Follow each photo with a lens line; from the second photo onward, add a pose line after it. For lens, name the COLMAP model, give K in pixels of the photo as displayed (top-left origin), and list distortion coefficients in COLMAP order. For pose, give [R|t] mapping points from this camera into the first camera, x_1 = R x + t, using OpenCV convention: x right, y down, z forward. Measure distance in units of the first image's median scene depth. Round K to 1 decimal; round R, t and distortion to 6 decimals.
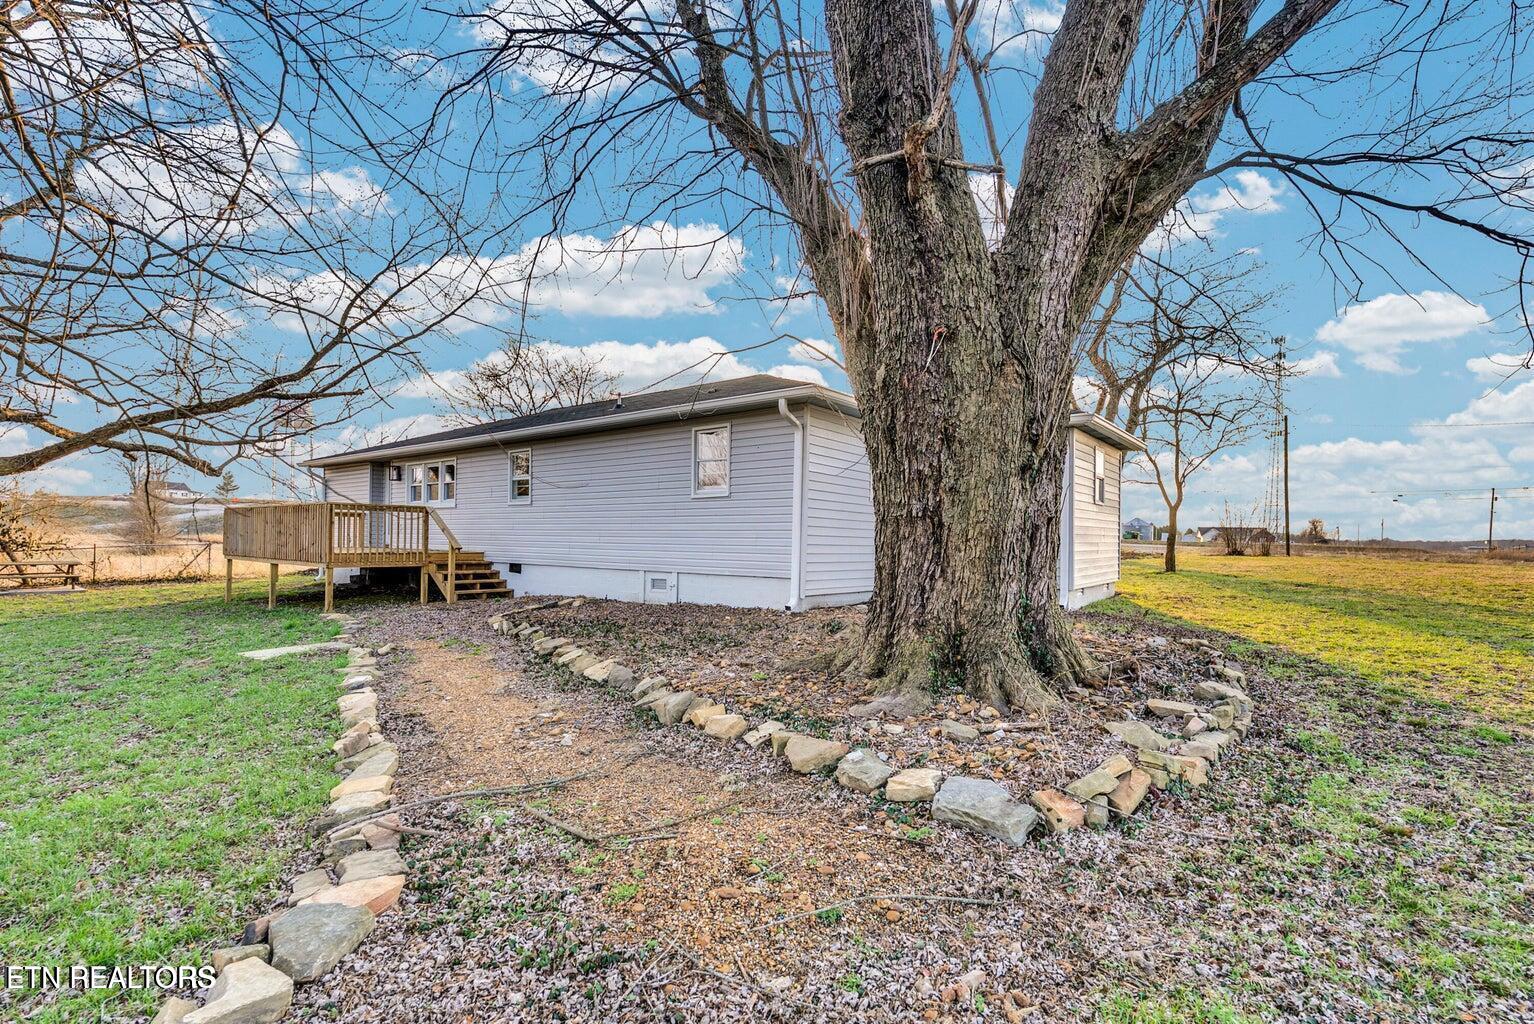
lens RADIAL K [[692.0, 0, 783.5], [0, 692.0, 512.5], [0, 0, 1]] dist [-0.014214, 0.000381]
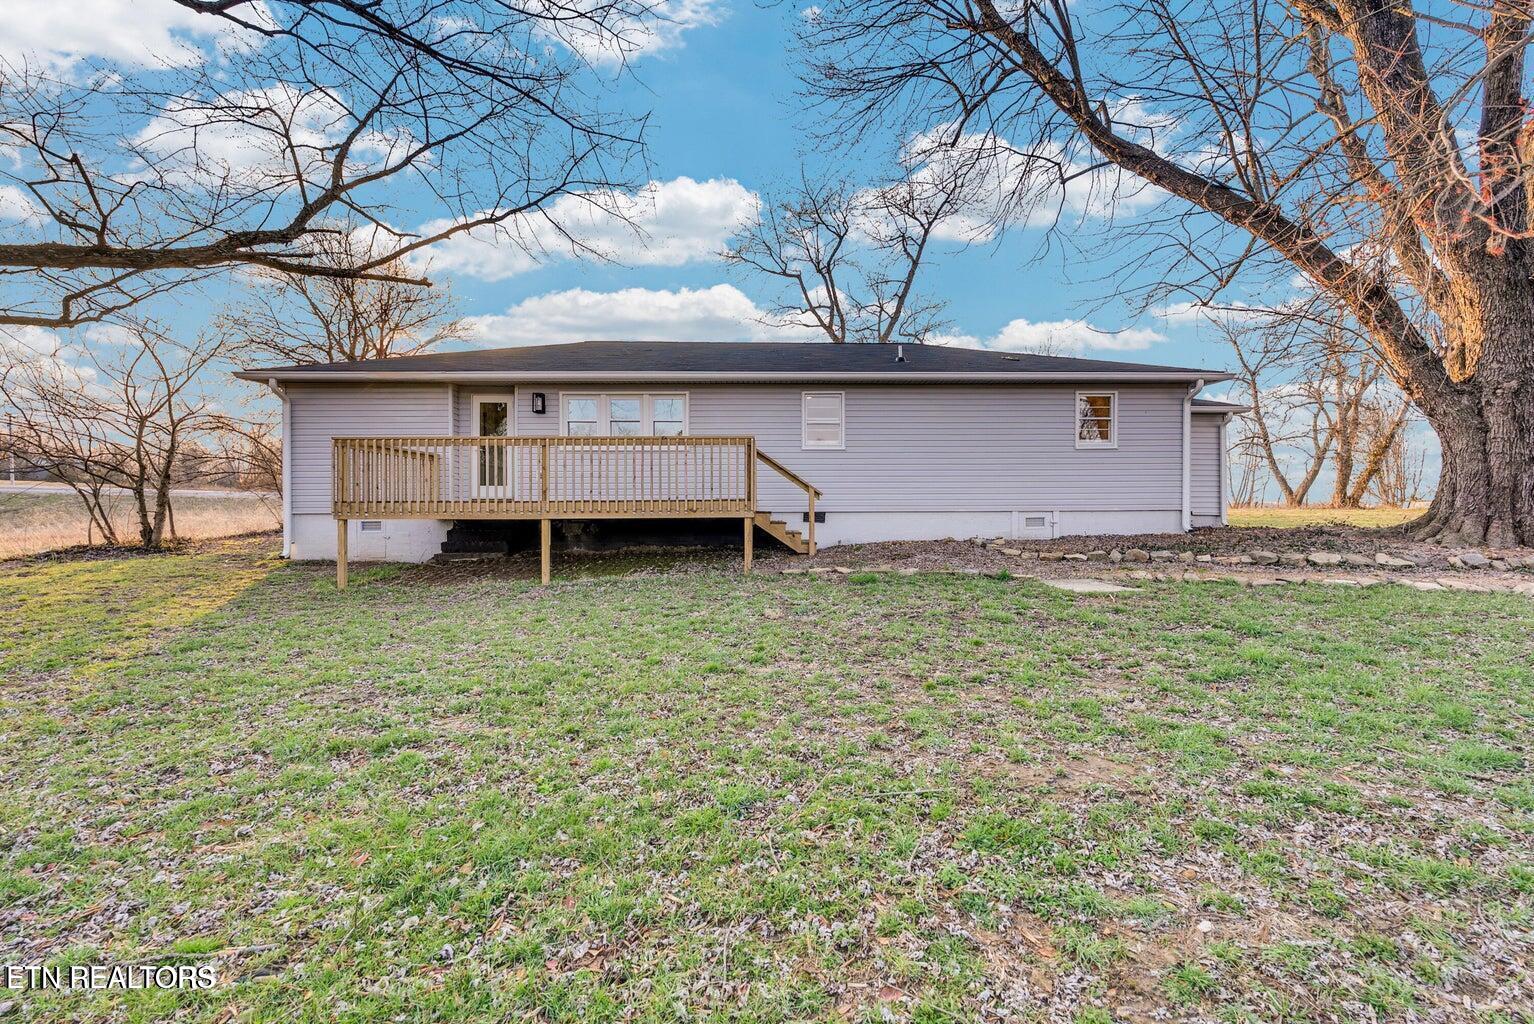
lens RADIAL K [[692.0, 0, 783.5], [0, 692.0, 512.5], [0, 0, 1]] dist [-0.014214, 0.000381]
pose [[0.775663, 0.007995, 0.631097, -0.814681], [-0.011914, 0.999927, 0.001976, 0.058050], [-0.631035, -0.009052, 0.775702, 0.229452]]
